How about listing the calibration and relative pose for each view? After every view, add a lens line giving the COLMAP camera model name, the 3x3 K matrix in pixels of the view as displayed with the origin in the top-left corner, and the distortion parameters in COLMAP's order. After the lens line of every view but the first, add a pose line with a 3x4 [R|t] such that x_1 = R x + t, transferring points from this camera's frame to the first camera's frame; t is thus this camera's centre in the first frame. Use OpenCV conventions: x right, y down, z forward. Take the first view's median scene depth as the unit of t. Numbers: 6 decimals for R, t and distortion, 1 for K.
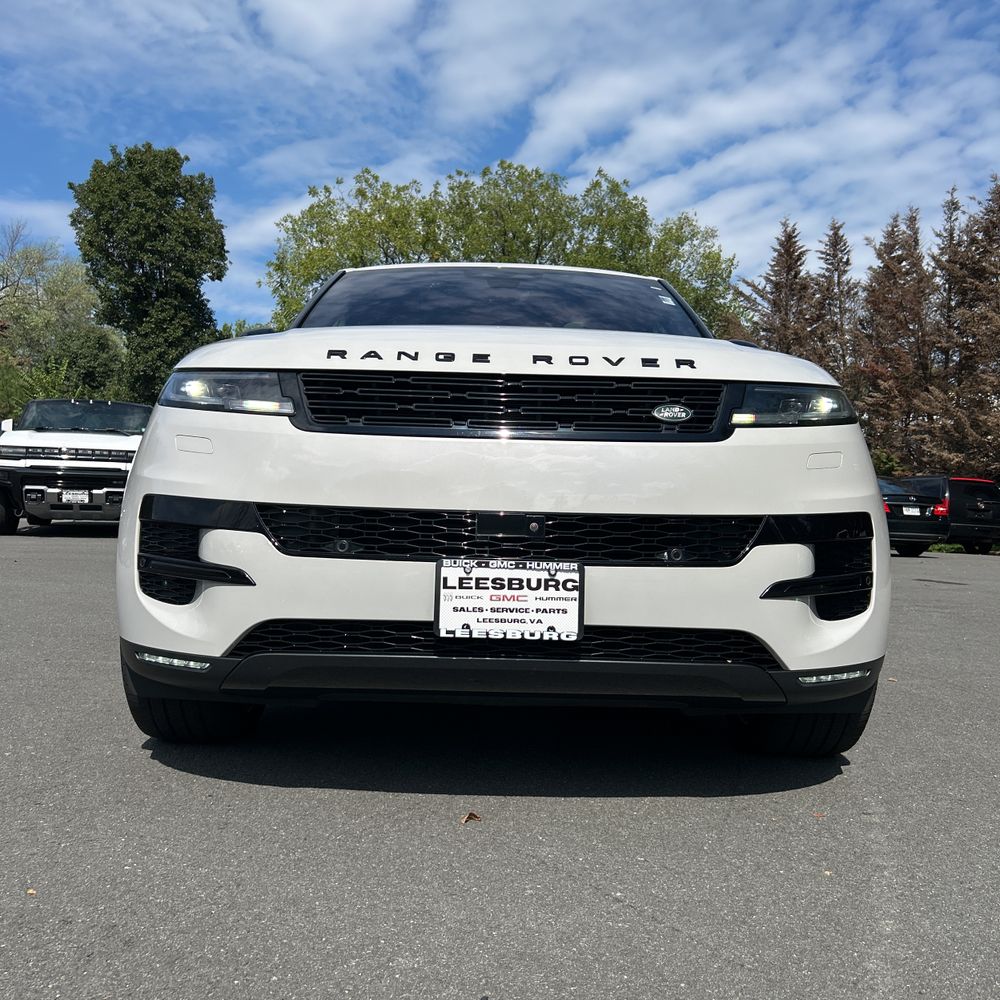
lens RADIAL K [[1015.5, 0, 496.7], [0, 1015.5, 499.3], [0, 0, 1]] dist [0.019253, 0.000000]
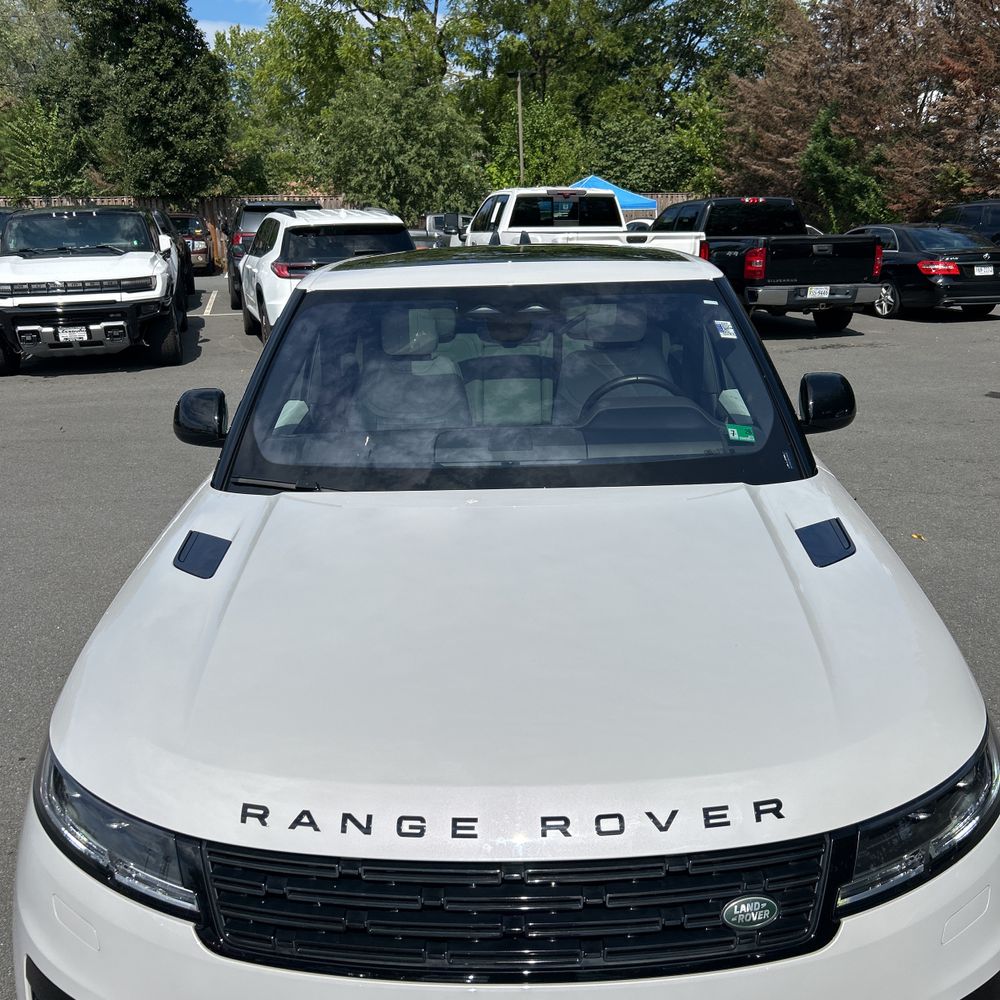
lens RADIAL K [[1015.5, 0, 491.4], [0, 1015.5, 517.0], [0, 0, 1]] dist [0.019253, 0.000000]
pose [[0.997853, -0.042650, -0.049710, 0.007983], [0.055358, 0.954809, 0.292021, -0.093694], [0.035009, -0.294145, 0.955119, 0.072884]]
